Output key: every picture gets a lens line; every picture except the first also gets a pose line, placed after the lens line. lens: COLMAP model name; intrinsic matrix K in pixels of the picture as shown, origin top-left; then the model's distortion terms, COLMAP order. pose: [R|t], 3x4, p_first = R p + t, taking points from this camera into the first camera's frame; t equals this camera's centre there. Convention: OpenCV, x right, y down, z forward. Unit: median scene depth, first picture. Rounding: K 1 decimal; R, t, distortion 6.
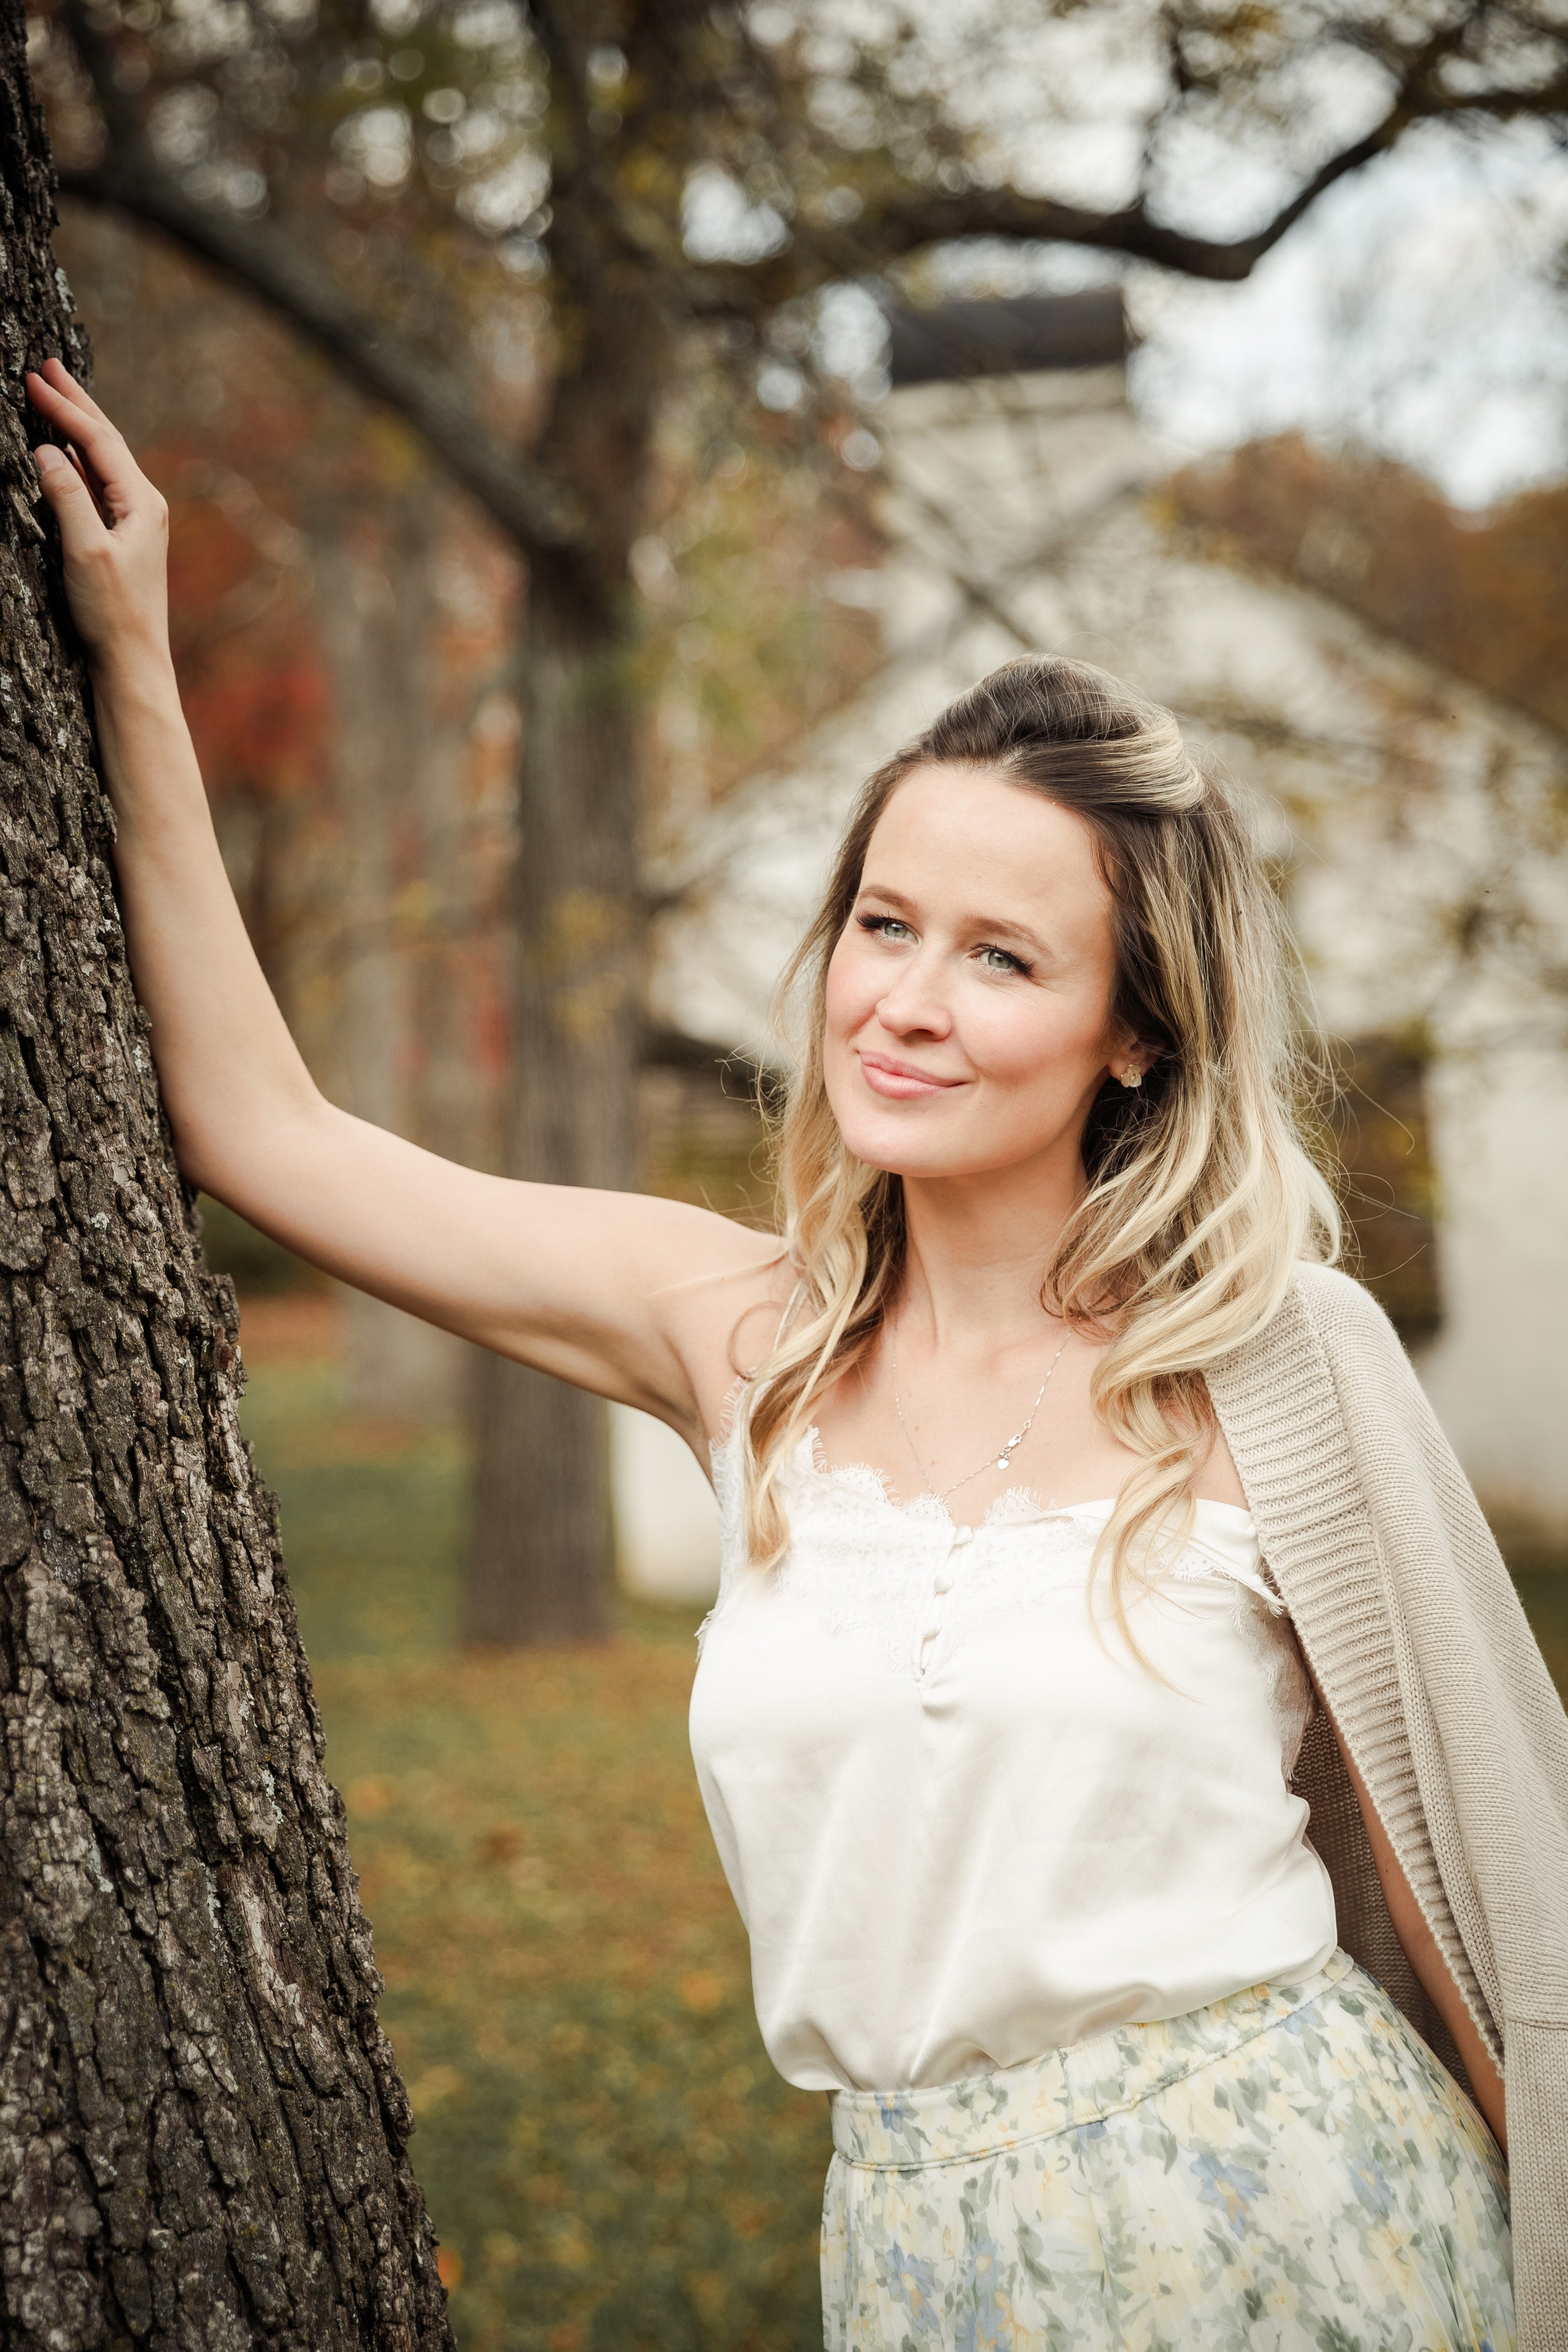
lens RADIAL K [[4146.6, 0, 720.0], [0, 4146.6, 1278.0], [0, 0, 1]] dist [0.179651, -0.159506]
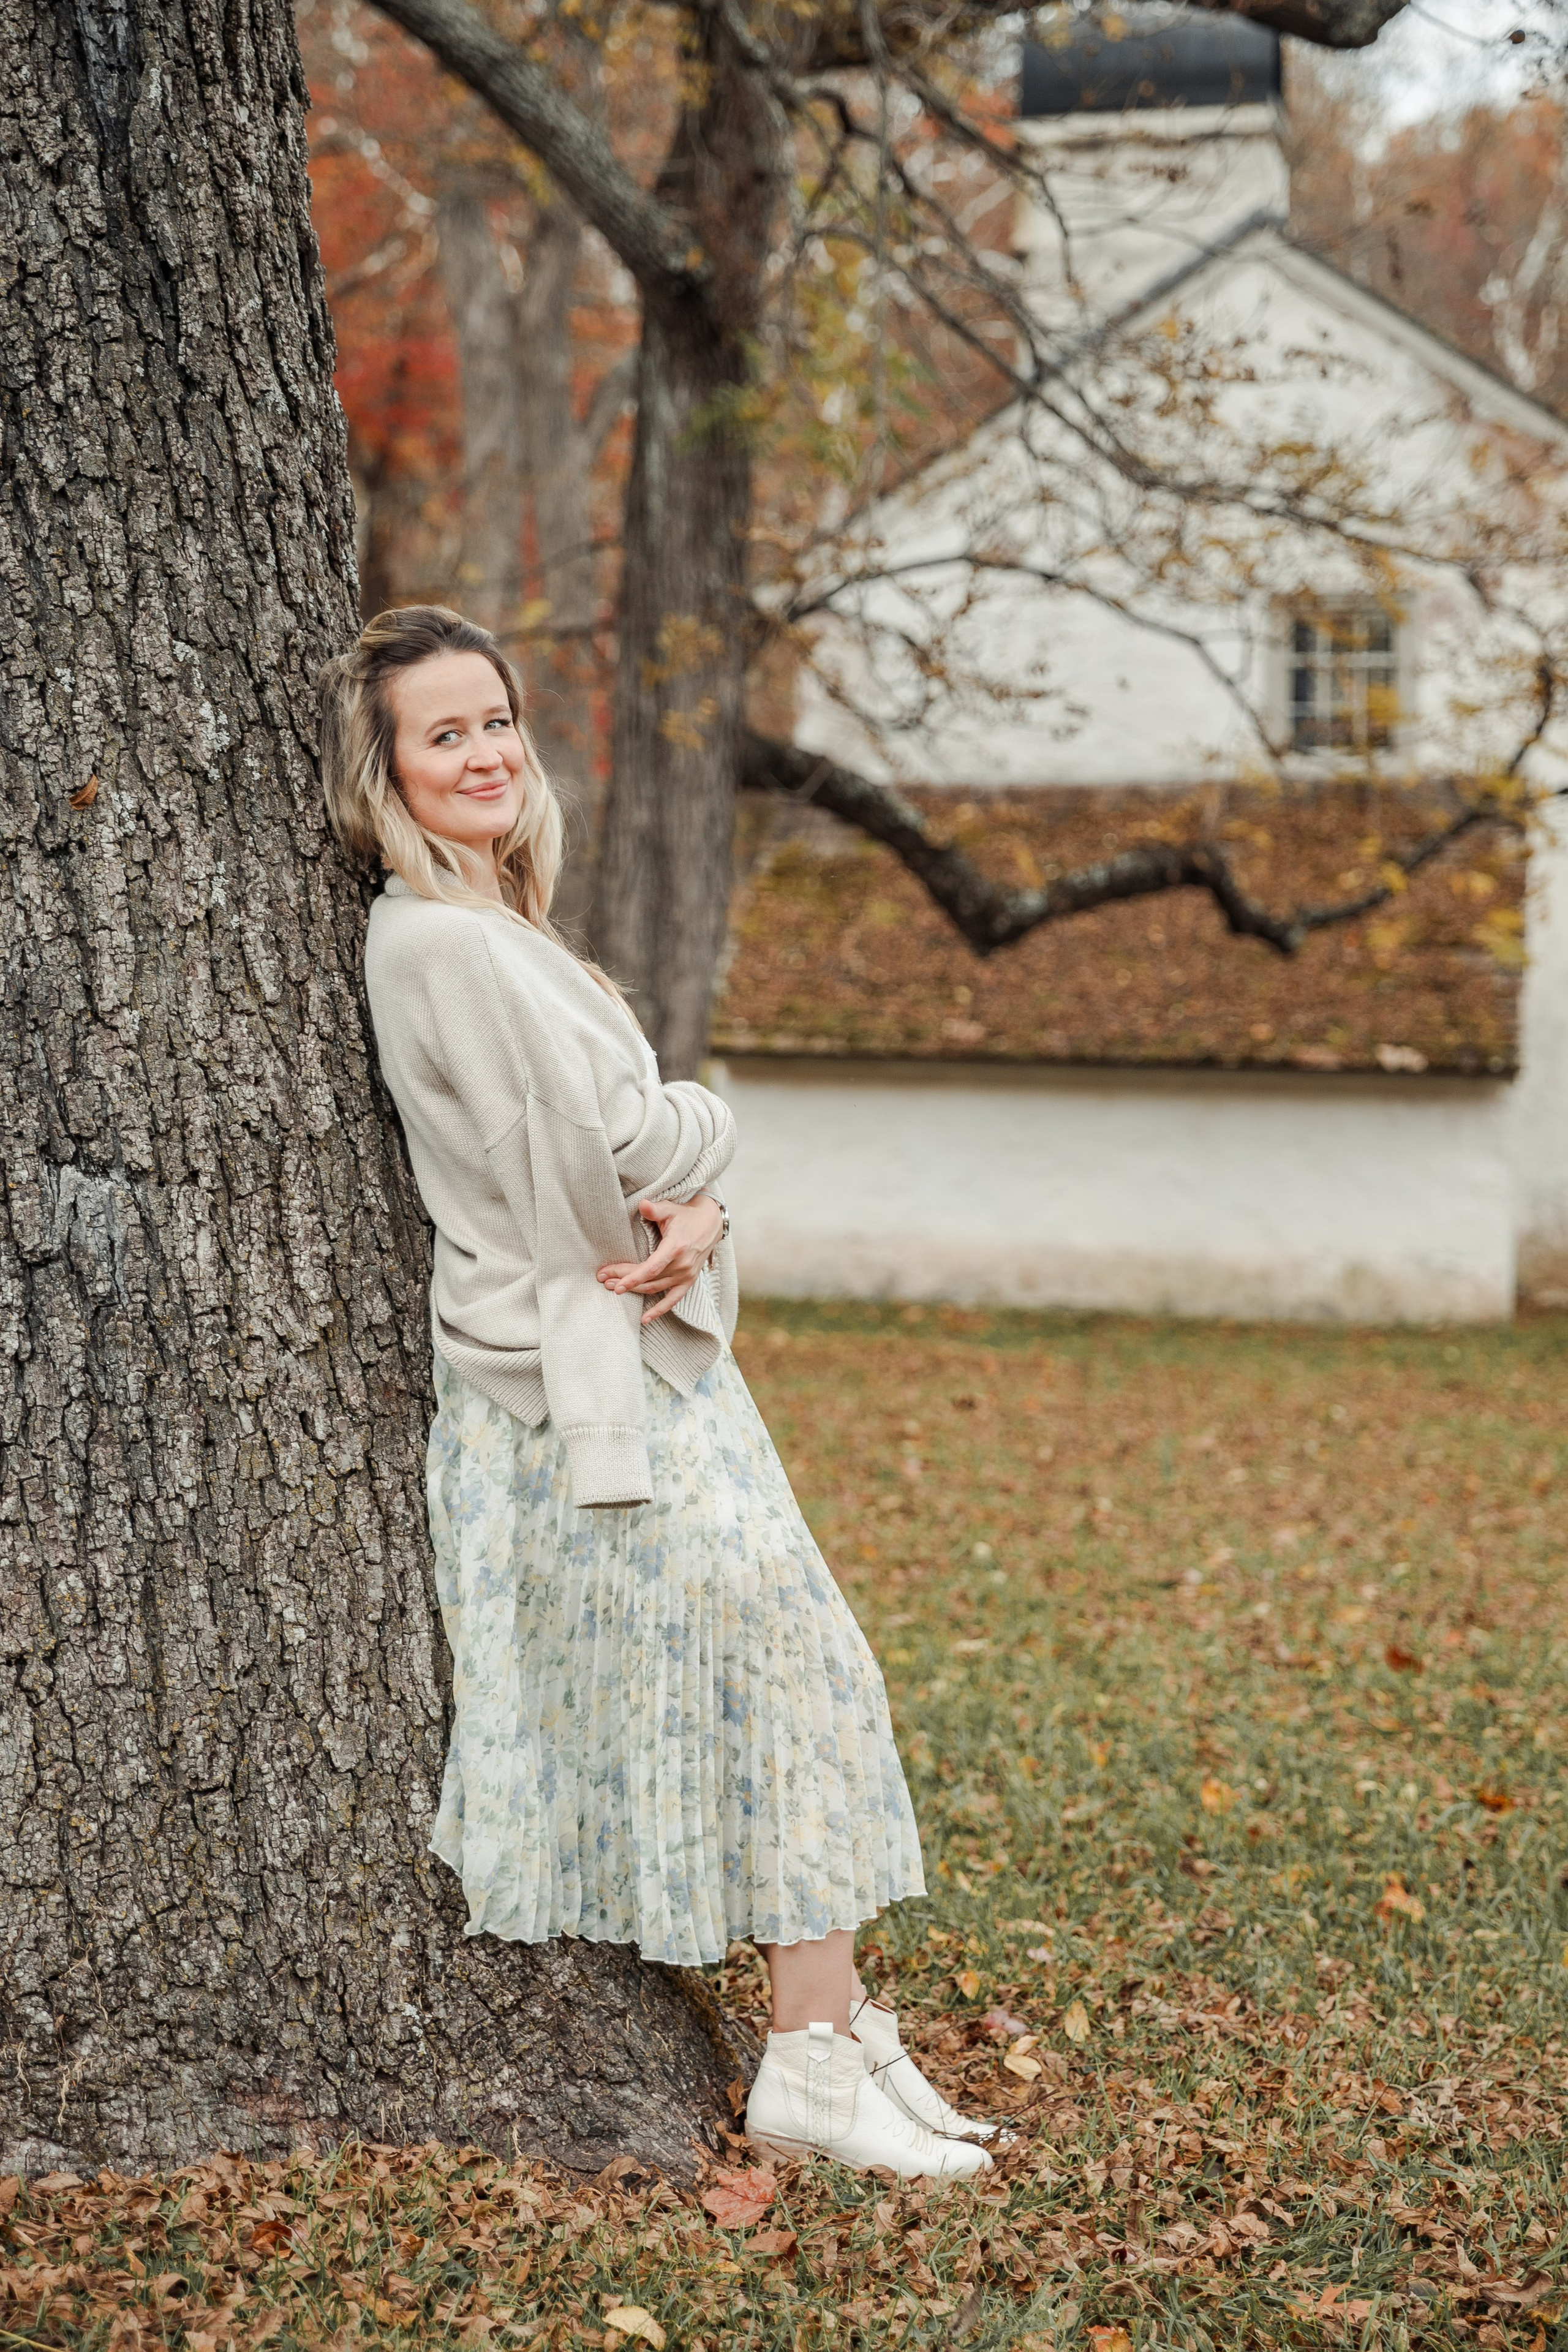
lens RADIAL K [[4238.9, 0, 784.0], [0, 4238.9, 1176.0], [0, 0, 1]] dist [0.160051, 0.226732]
pose [[0.998784, 0.048431, -0.009242, 0.127457], [-0.047999, 0.997951, 0.042313, 0.062729], [0.011272, -0.041818, 0.999062, -1.377355]]
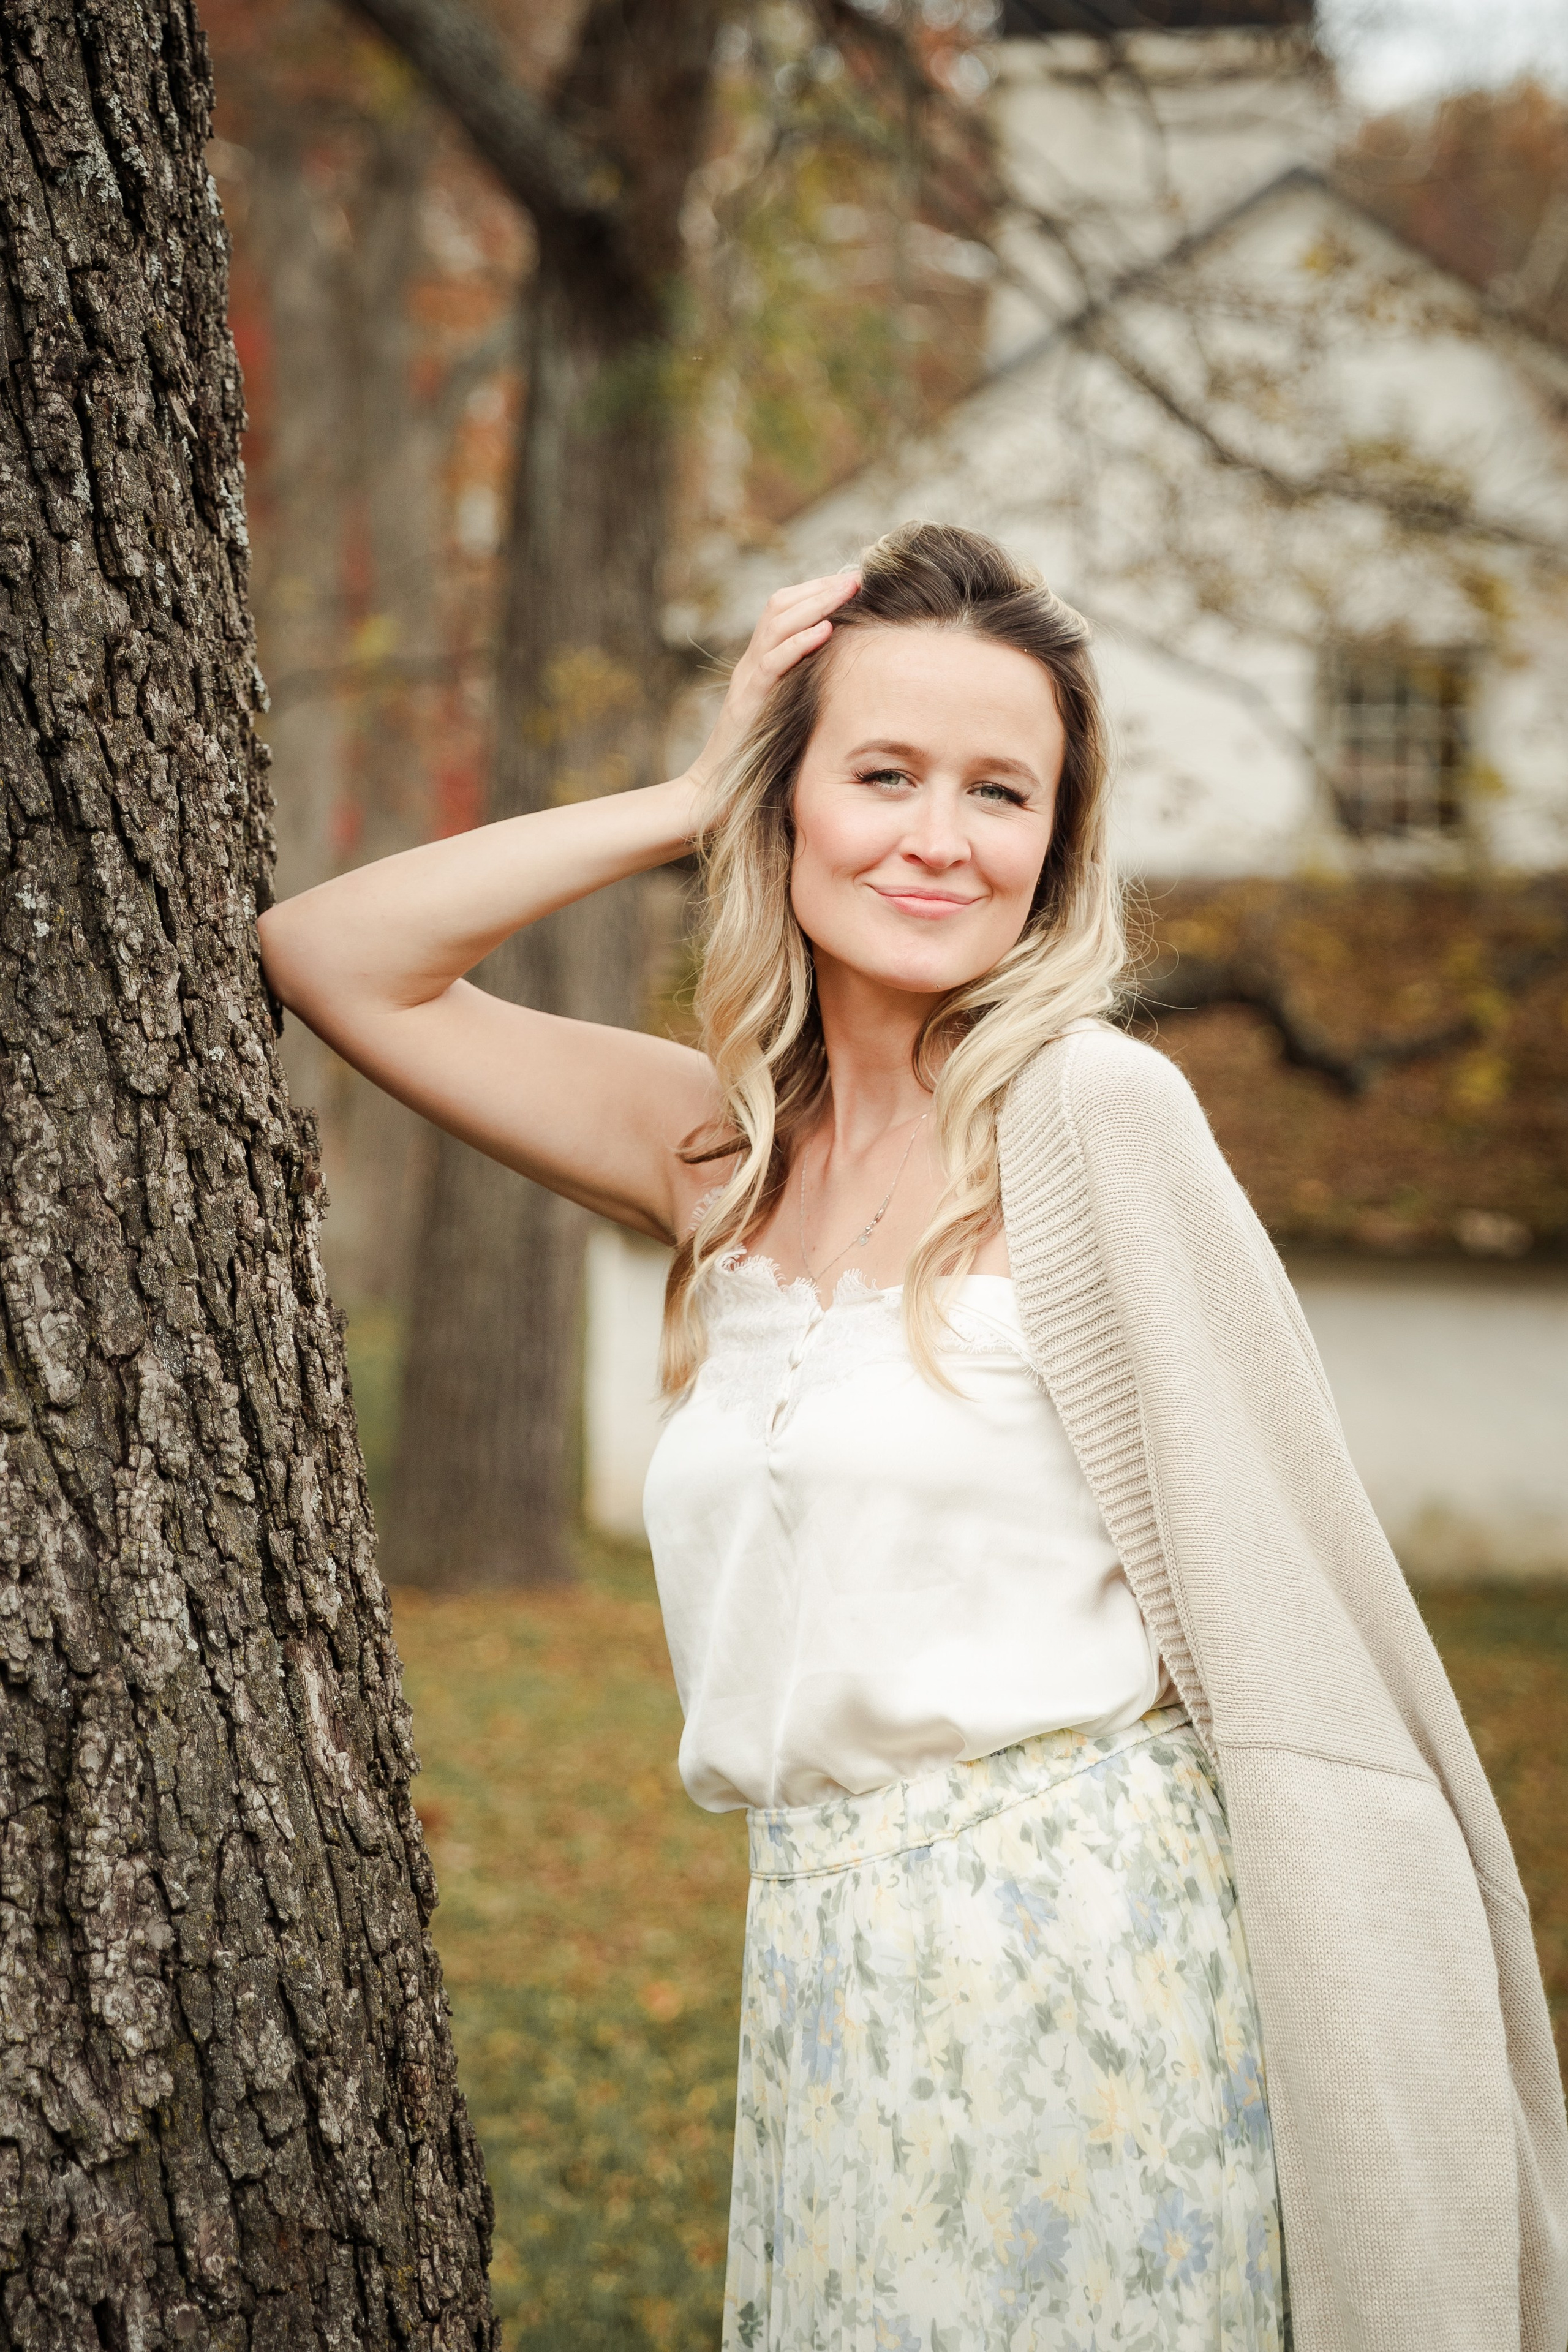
lens RADIAL K [[5330.6, 0, 929.1], [0, 5330.6, 886.0], [0, 0, 1]] dist [0.190041, 0.081395]
pose [[0.997713, 0.058036, 0.034650, -0.010370], [-0.056332, 0.997244, -0.048286, -0.000043], [-0.037357, 0.046224, 0.998232, -0.456146]]
